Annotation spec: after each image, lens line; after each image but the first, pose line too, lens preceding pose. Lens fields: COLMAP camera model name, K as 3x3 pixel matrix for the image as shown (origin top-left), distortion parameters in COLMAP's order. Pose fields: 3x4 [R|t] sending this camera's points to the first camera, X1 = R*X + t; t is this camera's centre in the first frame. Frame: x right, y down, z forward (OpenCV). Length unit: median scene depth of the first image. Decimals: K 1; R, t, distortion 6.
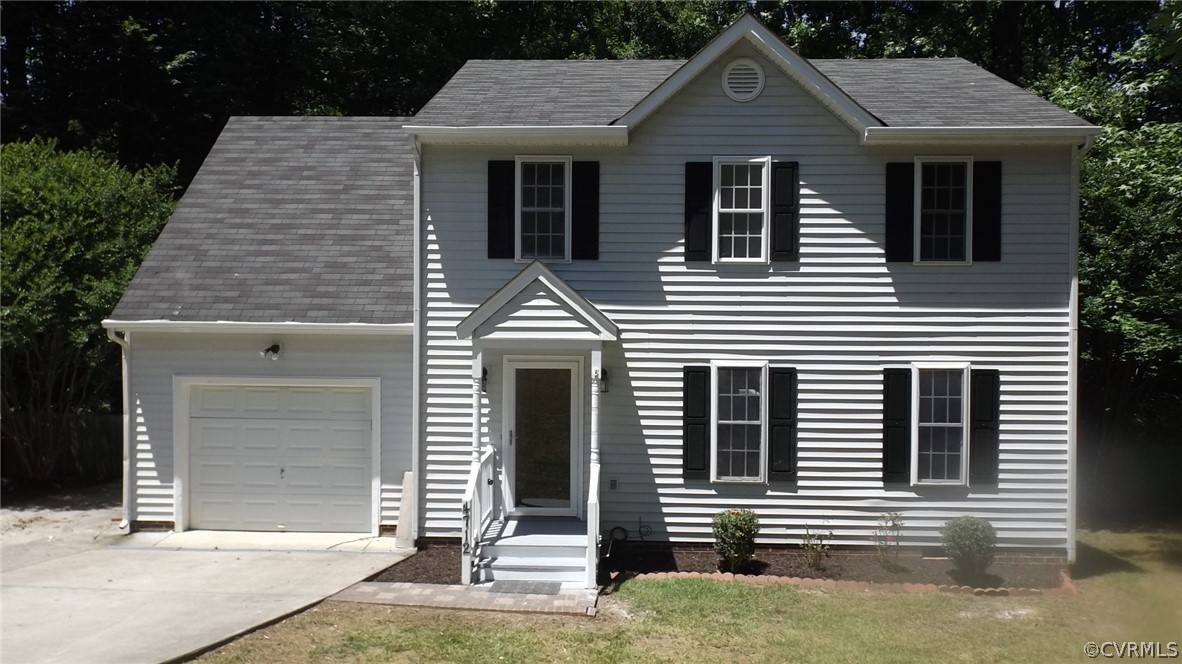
lens RADIAL K [[851.5, 0, 591.0], [0, 851.5, 332.0], [0, 0, 1]] dist [0.016366, -0.029189]
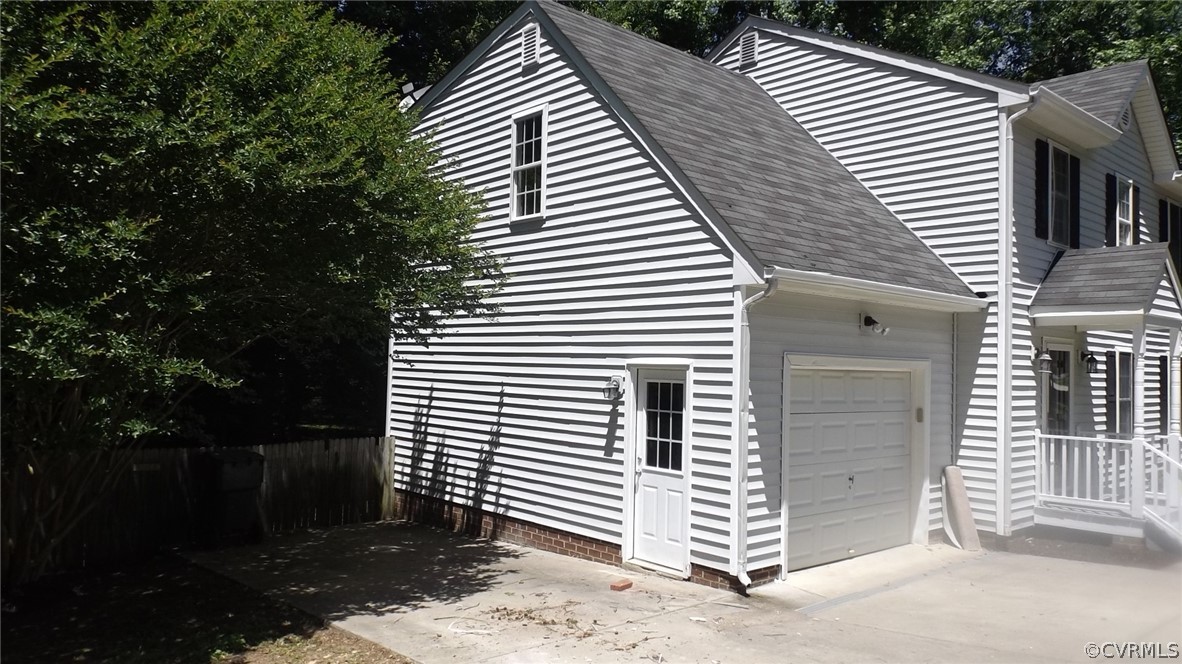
lens RADIAL K [[851.5, 0, 591.0], [0, 851.5, 332.0], [0, 0, 1]] dist [0.016366, -0.029189]
pose [[0.725551, 0.035390, 0.687258, -1.171020], [-0.010625, 0.999134, -0.040232, 0.068029], [-0.688086, 0.021888, 0.725299, 0.648199]]
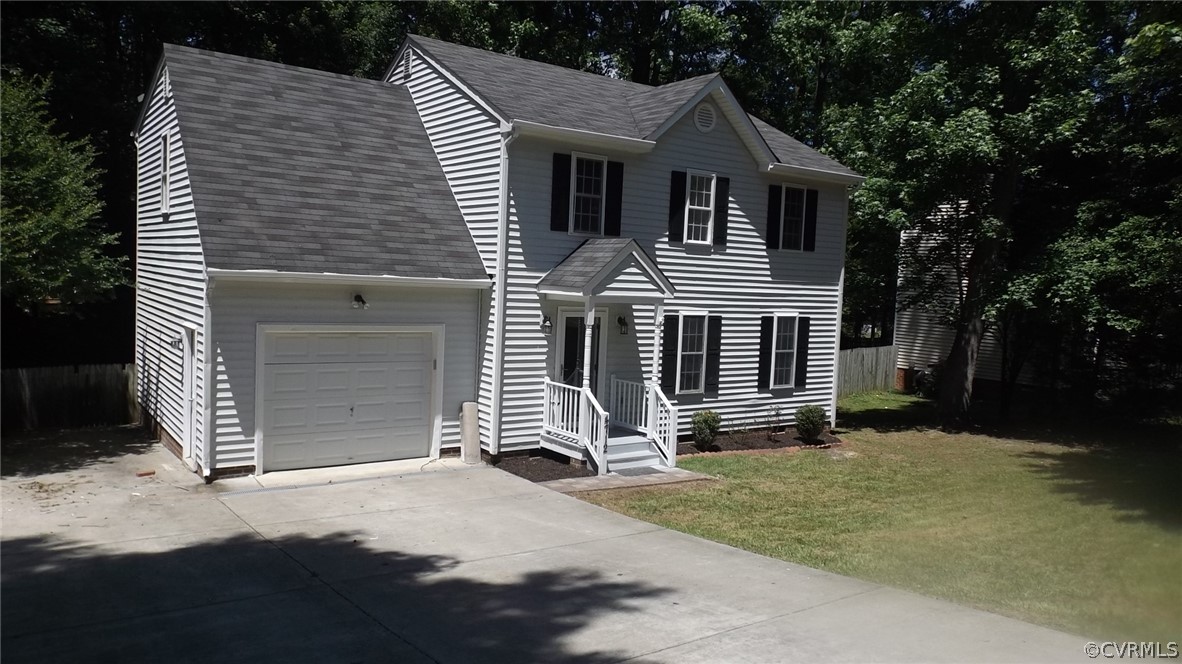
lens RADIAL K [[851.5, 0, 591.0], [0, 851.5, 332.0], [0, 0, 1]] dist [0.016366, -0.029189]
pose [[0.794579, -0.012972, 0.607022, -0.852326], [-0.032891, 0.997384, 0.064368, -0.019131], [-0.606269, -0.071111, 0.792074, -0.053340]]
